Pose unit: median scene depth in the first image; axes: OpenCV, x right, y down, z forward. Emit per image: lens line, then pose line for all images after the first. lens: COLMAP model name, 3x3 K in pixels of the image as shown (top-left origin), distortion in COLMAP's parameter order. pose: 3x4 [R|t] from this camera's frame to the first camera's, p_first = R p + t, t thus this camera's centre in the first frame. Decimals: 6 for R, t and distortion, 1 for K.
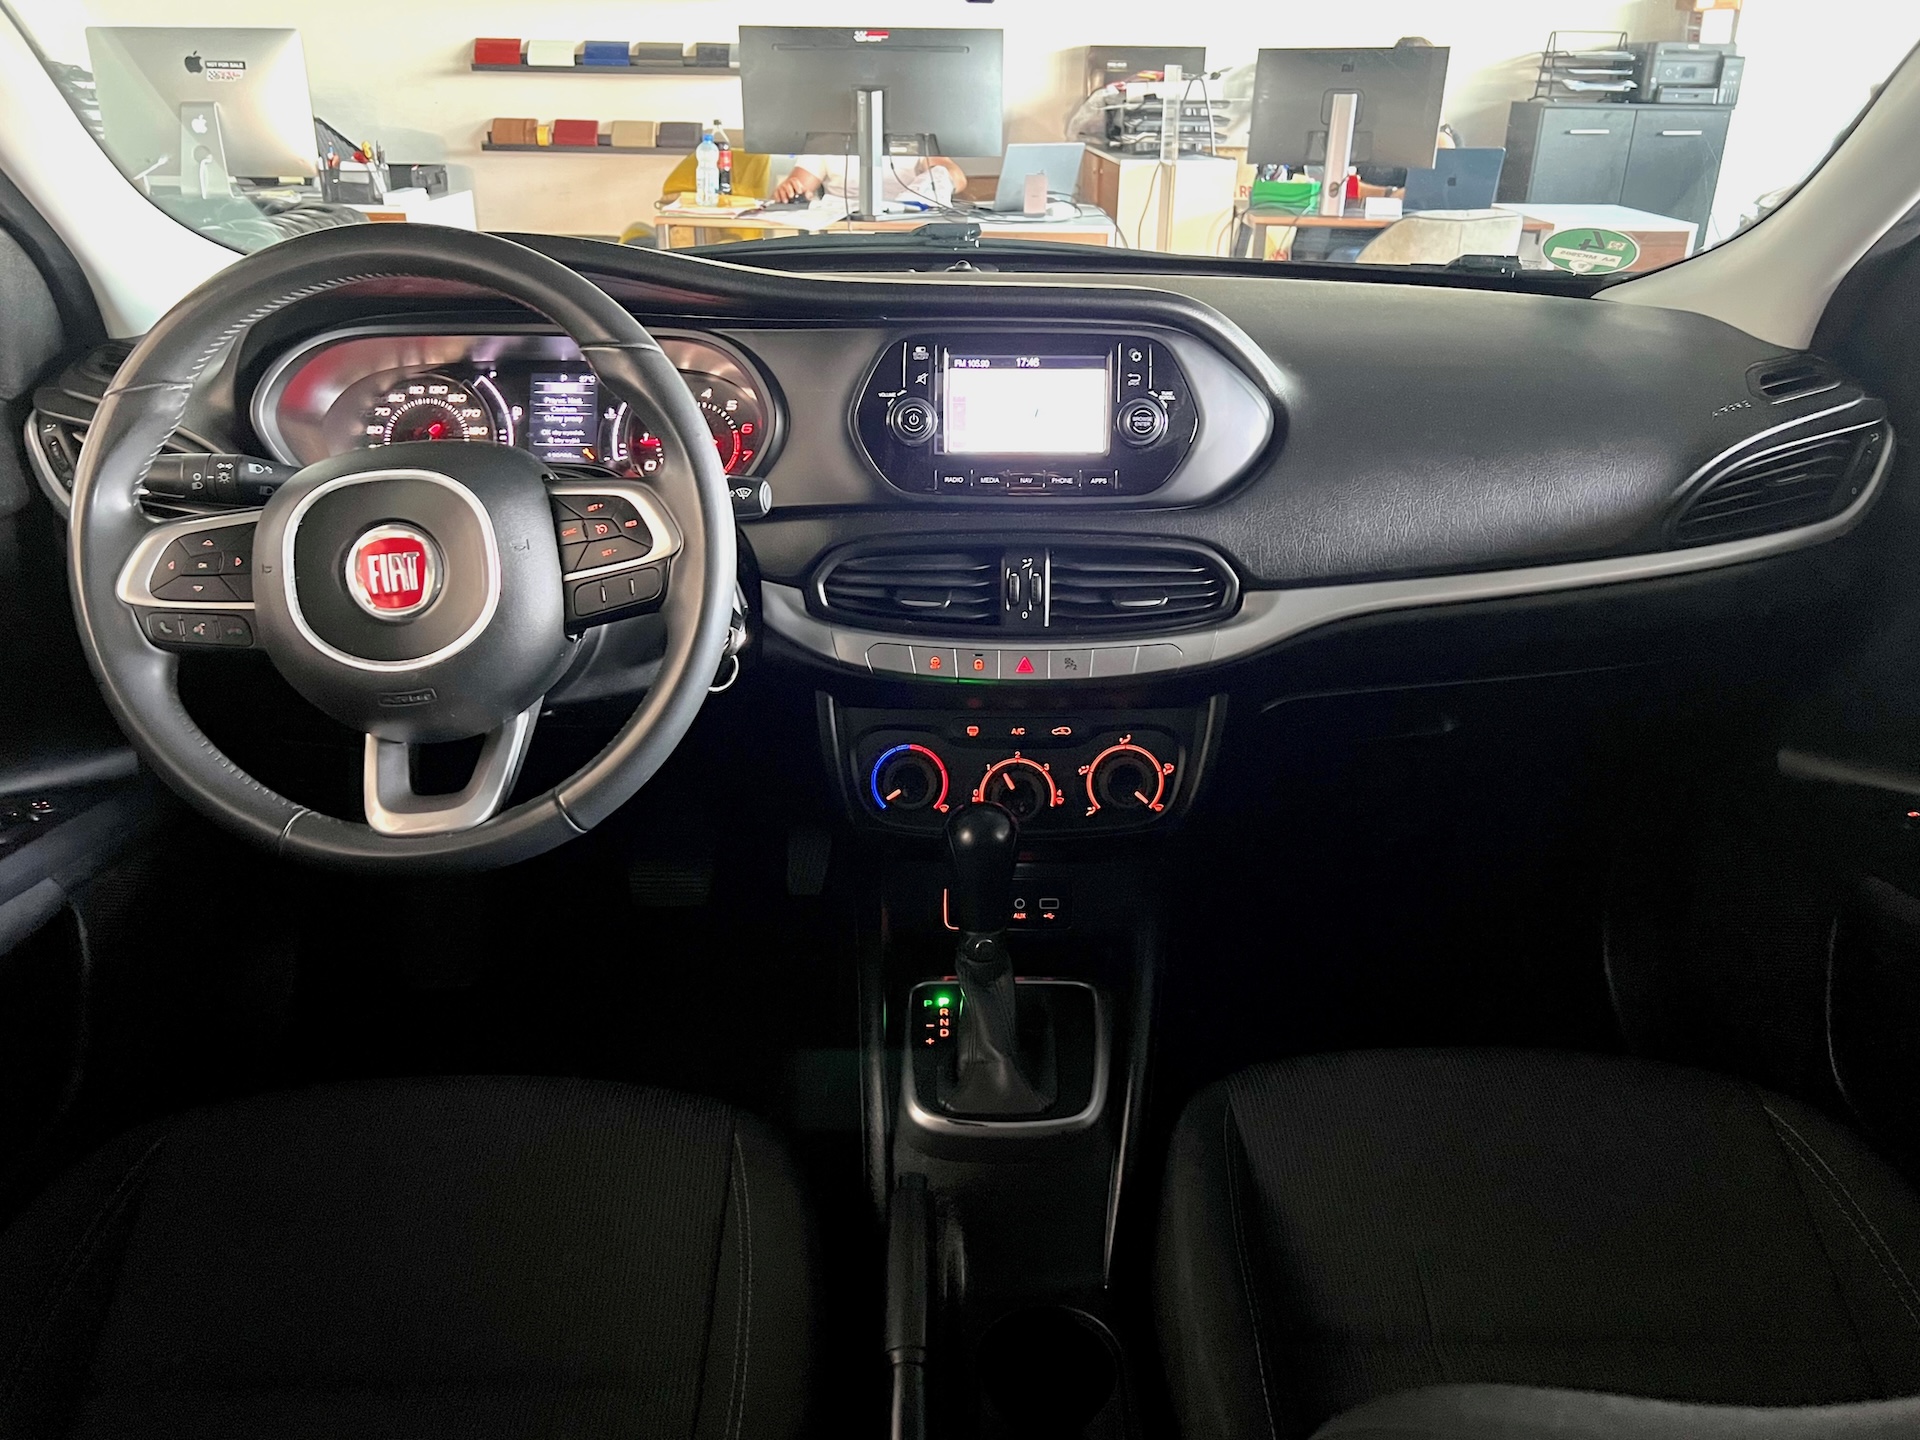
lens RADIAL K [[1583.4, 0, 917.5], [0, 1583.4, 733.0], [0, 0, 1]] dist [0.028777, -0.038559]
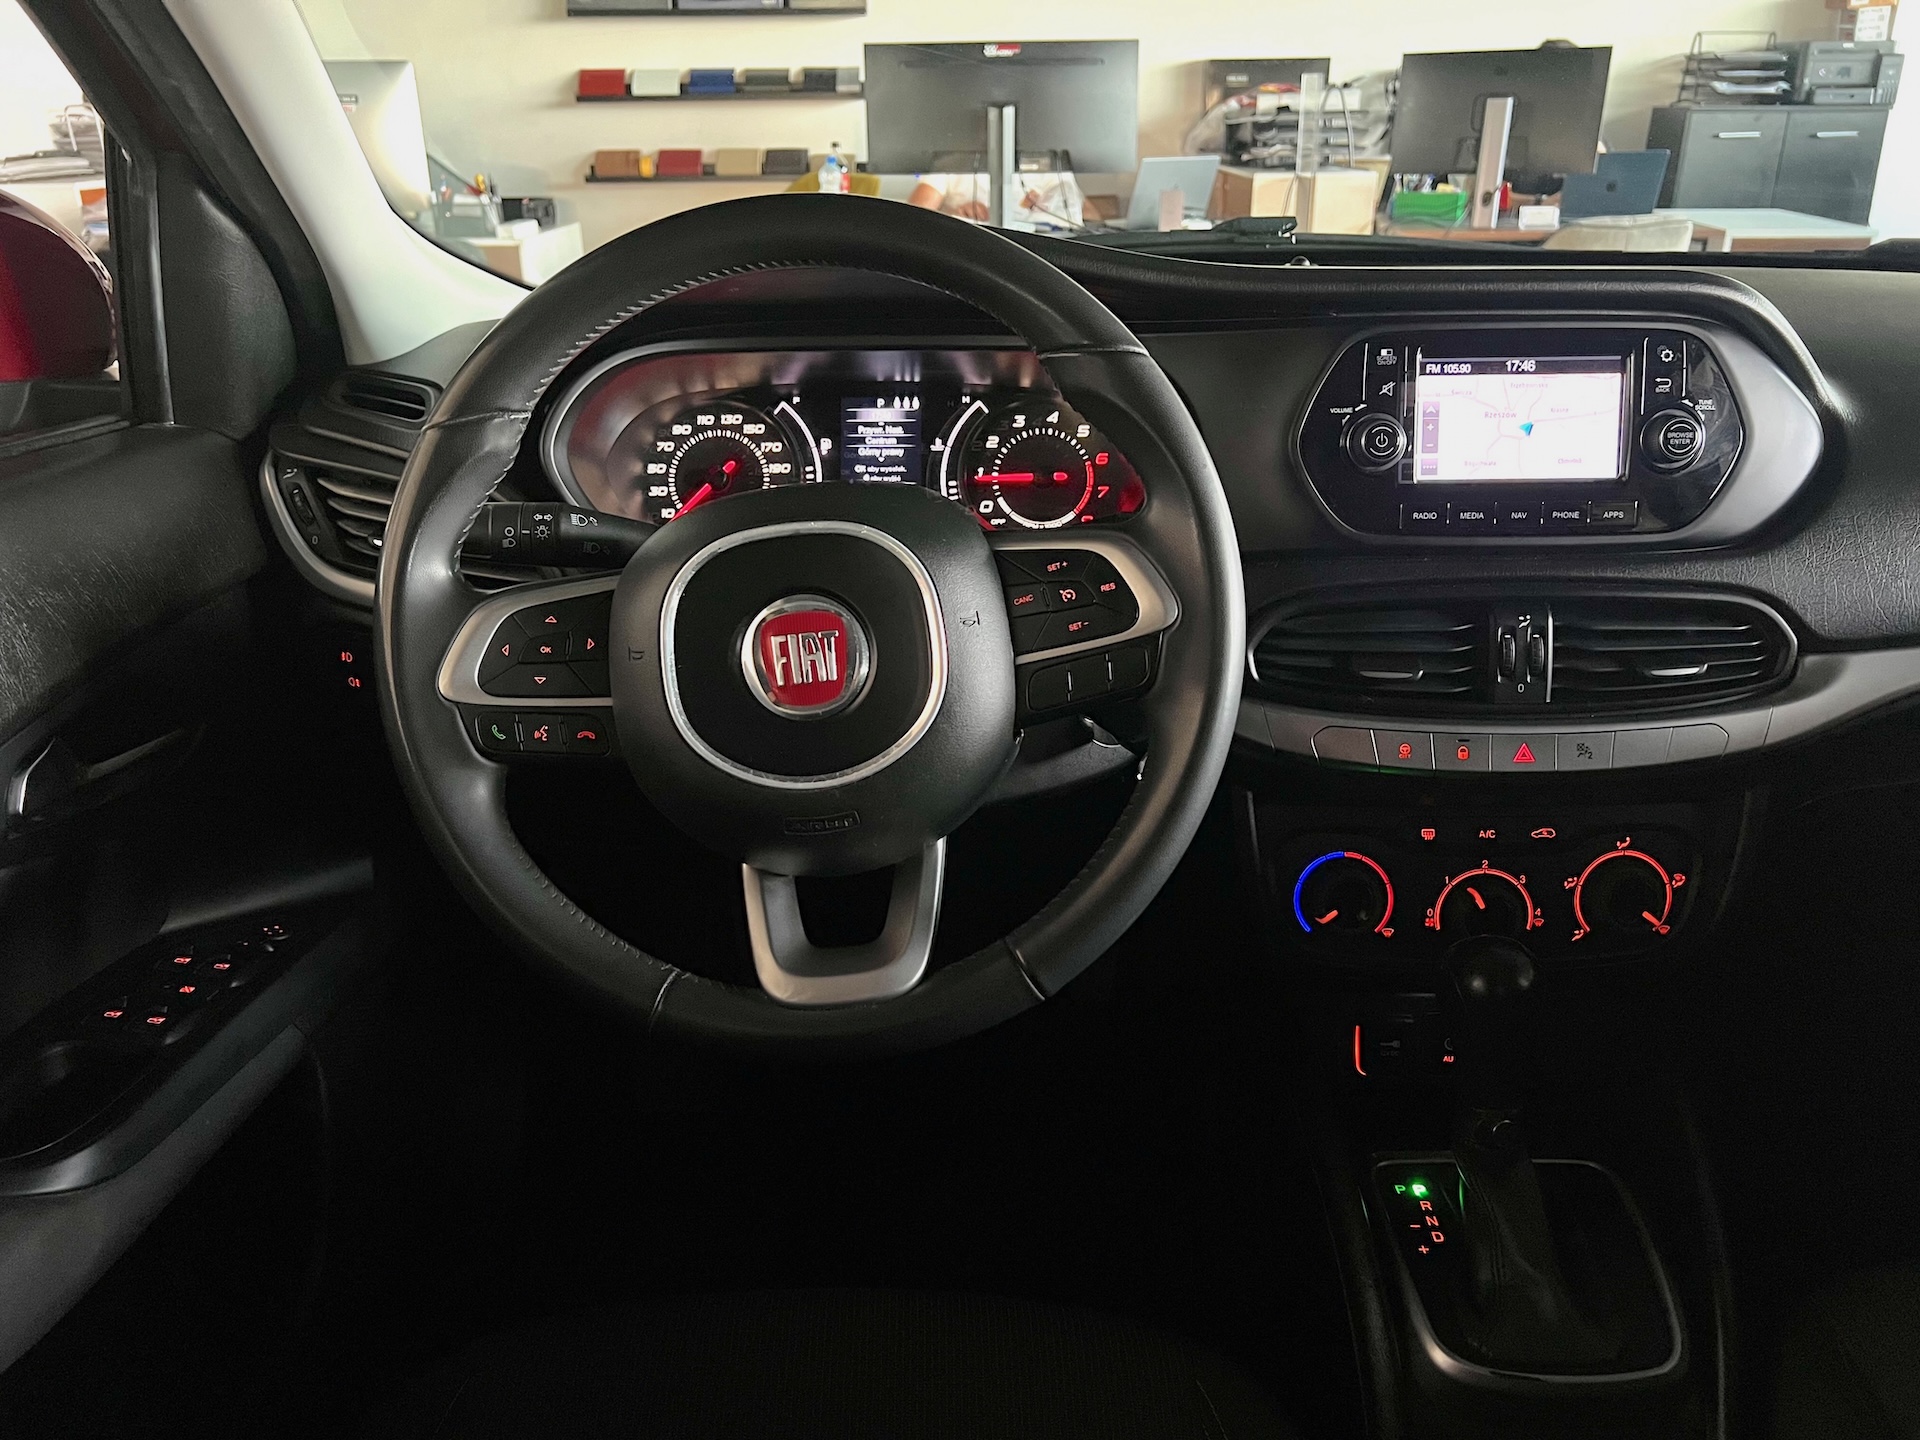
lens RADIAL K [[1660.3, 0, 960.0], [0, 1660.3, 720.0], [0, 0, 1]] dist [0.106554, -0.318446]
pose [[0.998836, -0.010762, -0.047016, -0.163561], [0.009101, 0.999332, -0.035404, -0.031759], [0.047365, 0.034935, 0.998267, 0.164931]]
